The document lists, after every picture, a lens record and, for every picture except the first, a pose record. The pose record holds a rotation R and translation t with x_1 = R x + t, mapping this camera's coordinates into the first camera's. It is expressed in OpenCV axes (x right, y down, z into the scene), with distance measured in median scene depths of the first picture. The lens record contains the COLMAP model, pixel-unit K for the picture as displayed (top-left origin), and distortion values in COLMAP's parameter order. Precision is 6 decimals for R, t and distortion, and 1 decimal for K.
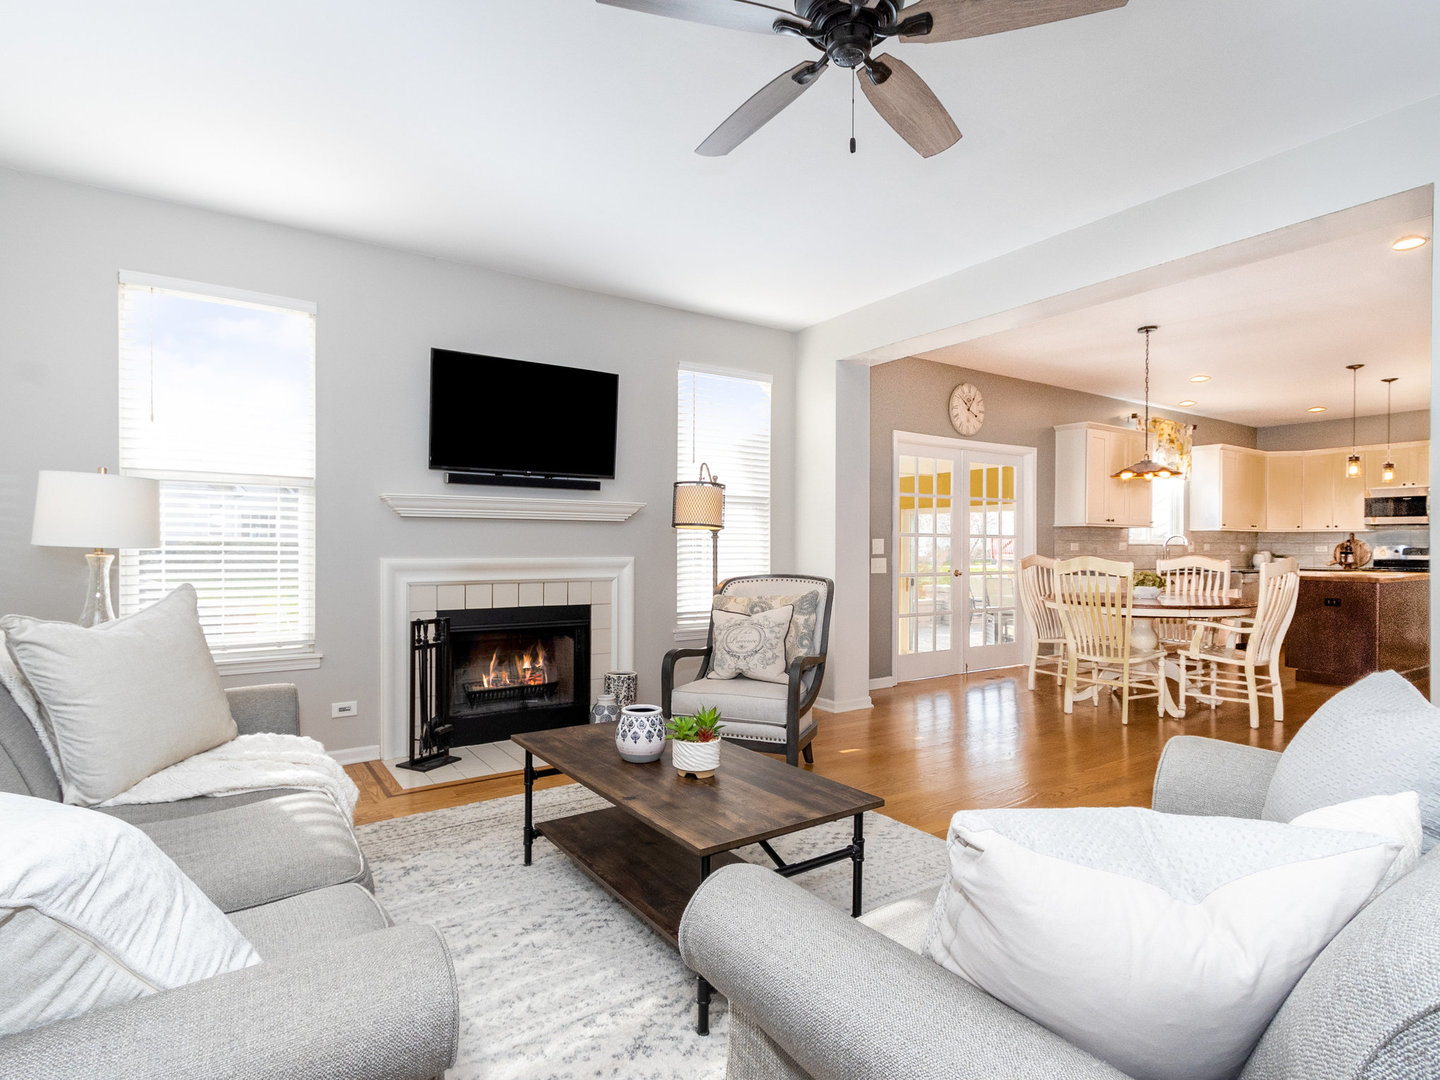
lens RADIAL K [[751.5, 0, 721.2], [0, 751.5, 539.7], [0, 0, 1]] dist [0.001874, -0.001200]
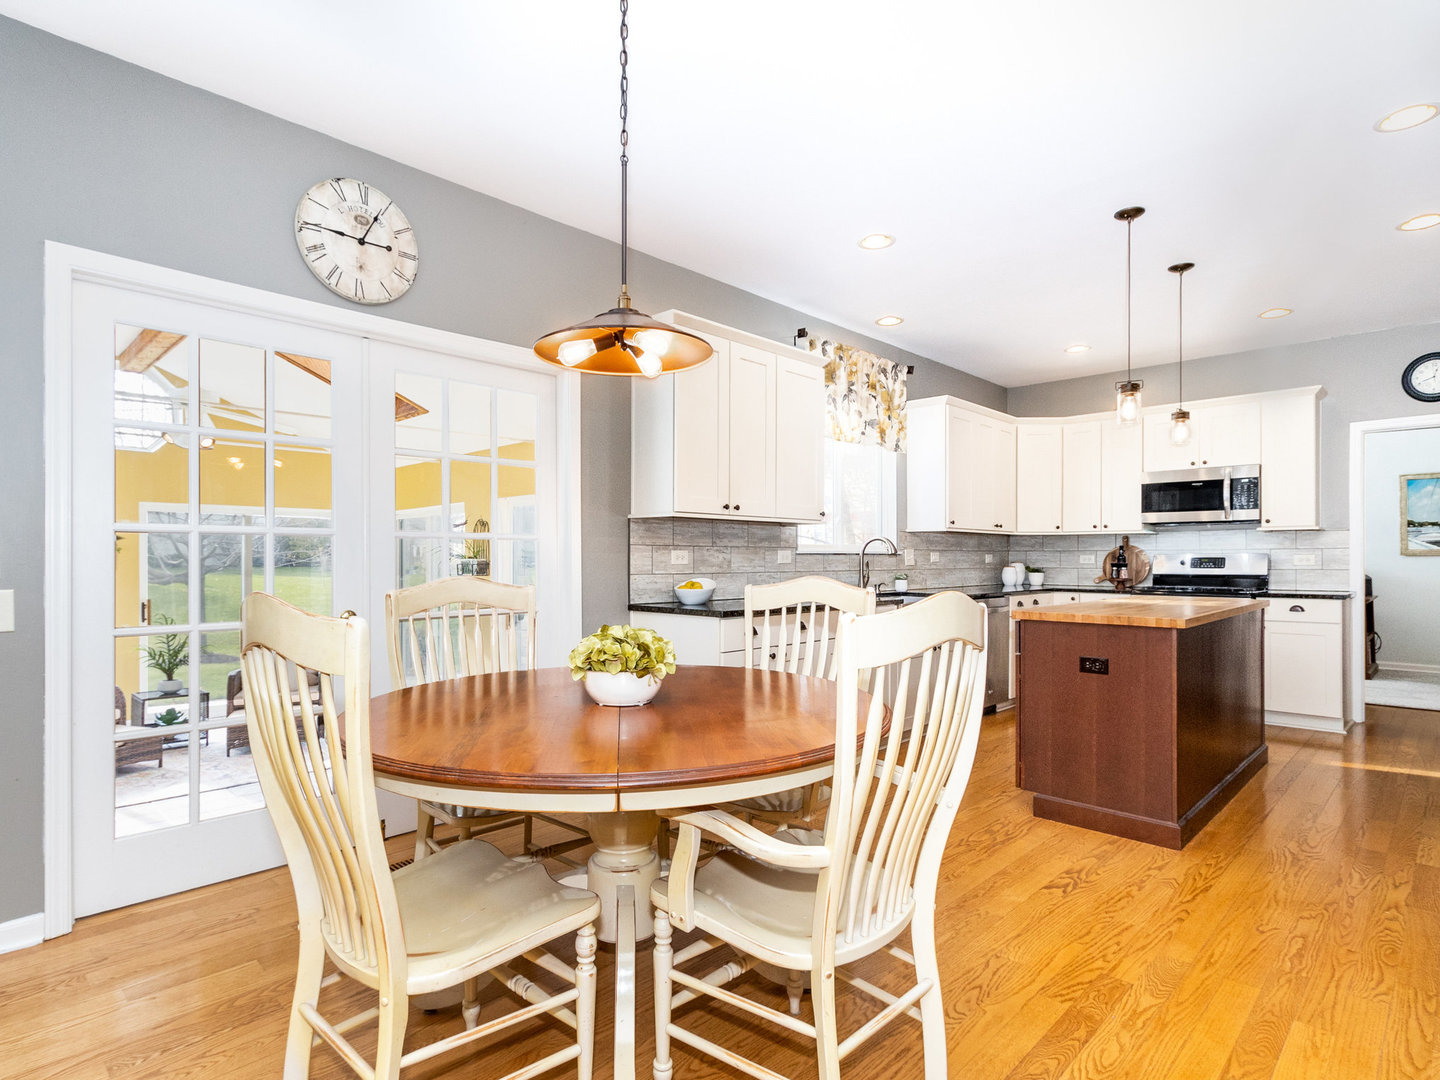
lens RADIAL K [[751.5, 0, 717.3], [0, 751.5, 551.3], [0, 0, 1]] dist [0.001874, -0.001200]
pose [[0.980058, -0.000764, 0.198711, 0.341339], [0.001552, 0.999992, -0.003812, 0.007167], [-0.198707, 0.004044, 0.980051, 0.406594]]
